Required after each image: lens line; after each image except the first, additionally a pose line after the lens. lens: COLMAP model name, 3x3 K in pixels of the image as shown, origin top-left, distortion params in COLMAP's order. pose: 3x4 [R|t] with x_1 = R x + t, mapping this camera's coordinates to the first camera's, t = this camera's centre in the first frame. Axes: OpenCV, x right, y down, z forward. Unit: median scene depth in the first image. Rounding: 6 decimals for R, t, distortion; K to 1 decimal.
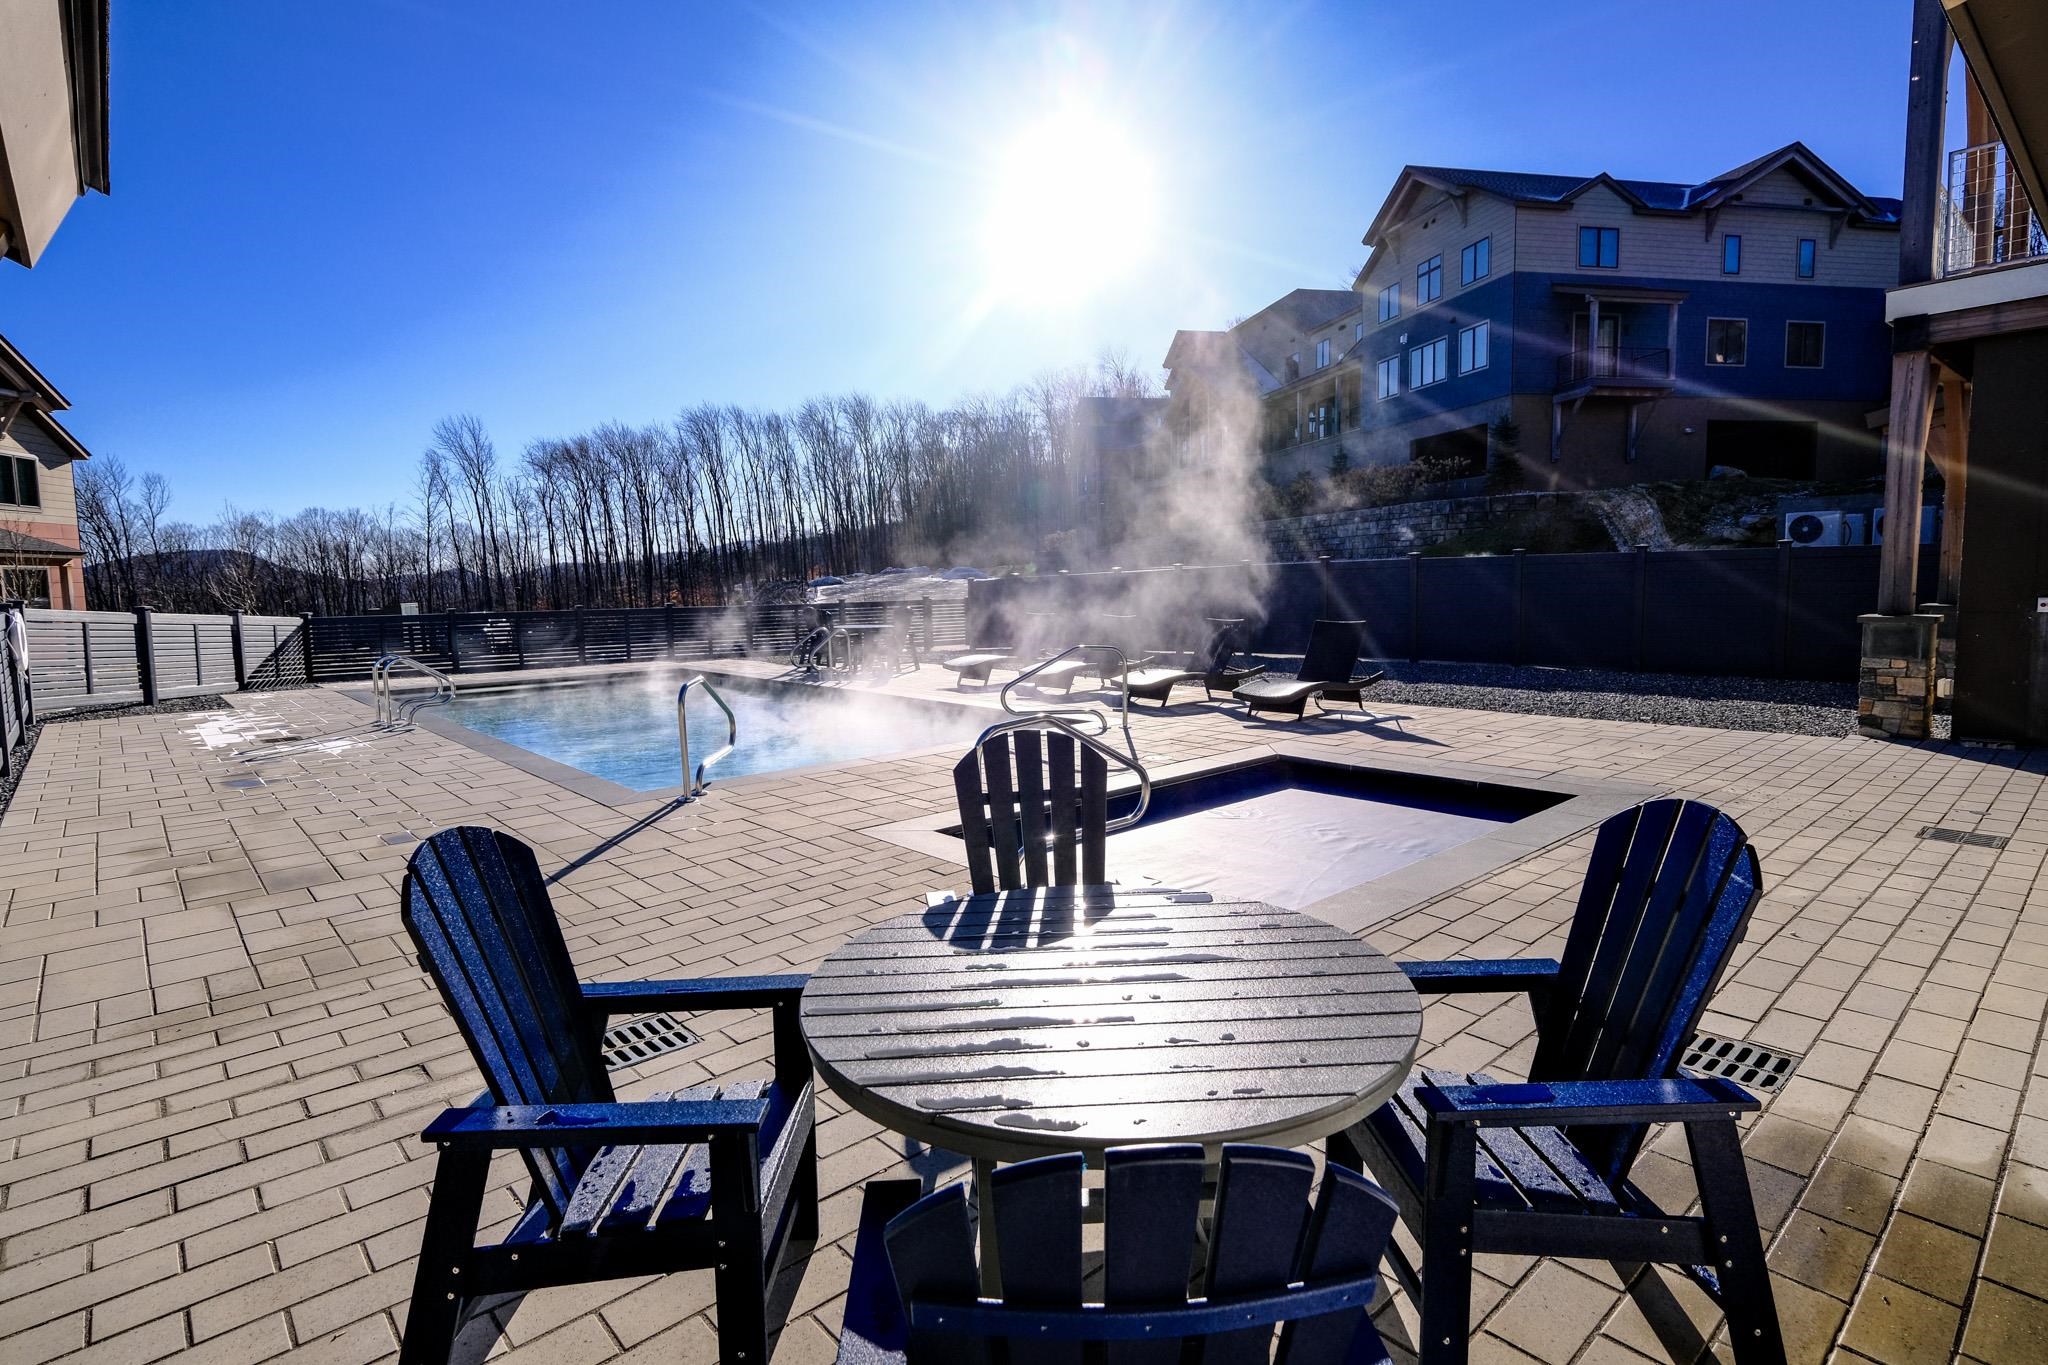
lens RADIAL K [[1006.0, 0, 1002.1], [0, 1006.0, 667.6], [0, 0, 1]] dist [0.003315, -0.001709]
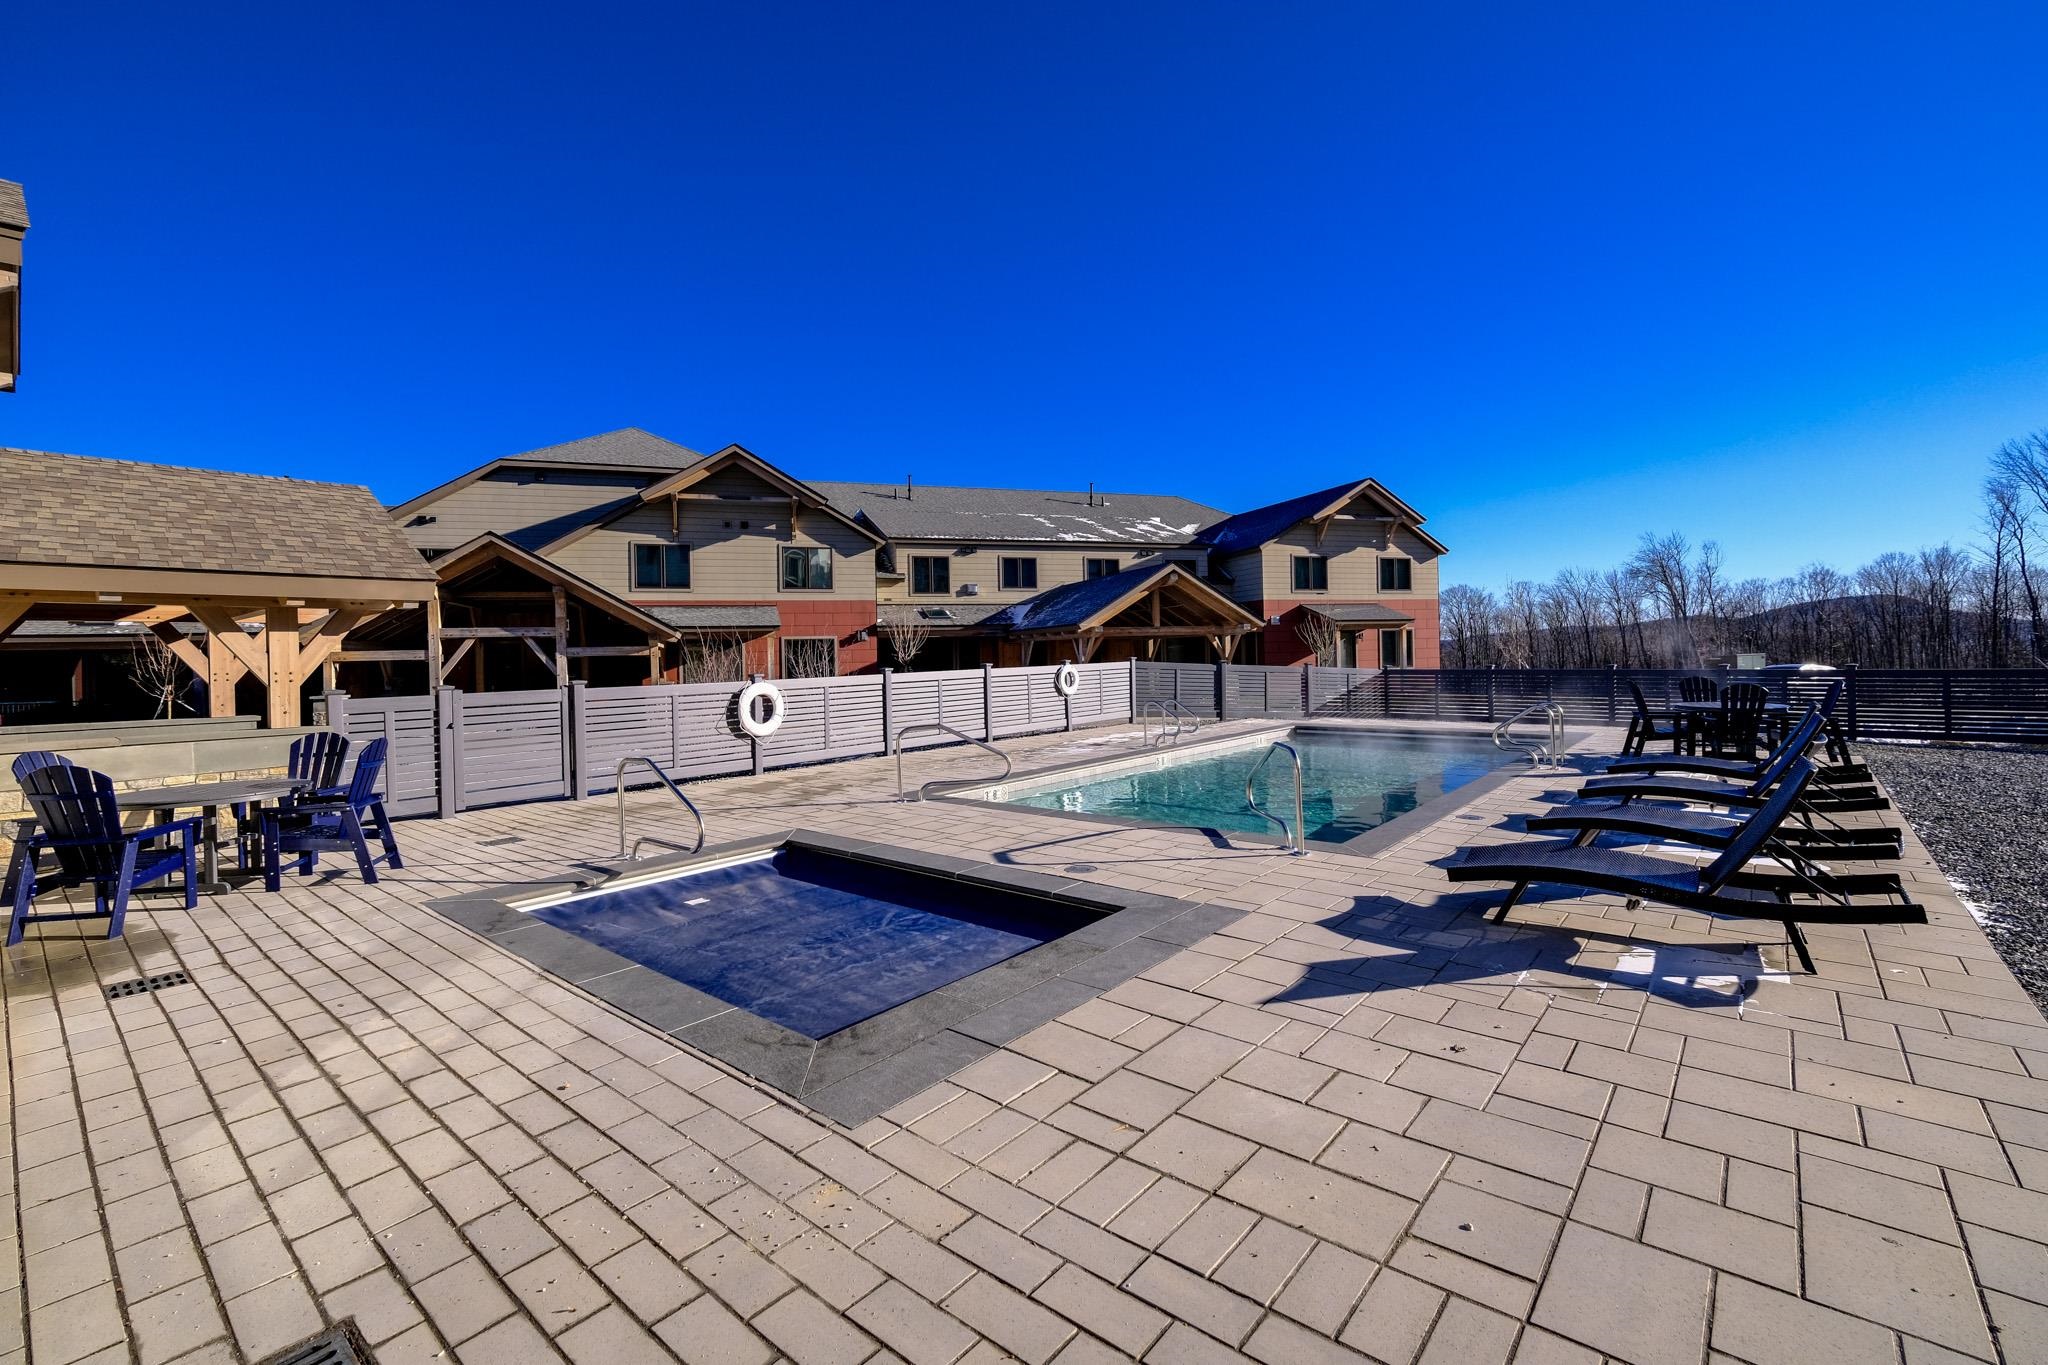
lens RADIAL K [[864.4, 0, 1021.8], [0, 864.4, 677.1], [0, 0, 1]] dist [-0.000450, -0.000183]
pose [[0.162087, 0.039424, -0.985989, 0.174501], [-0.069086, 0.997203, 0.028515, -0.018960], [0.984355, 0.063496, 0.164358, 0.167903]]
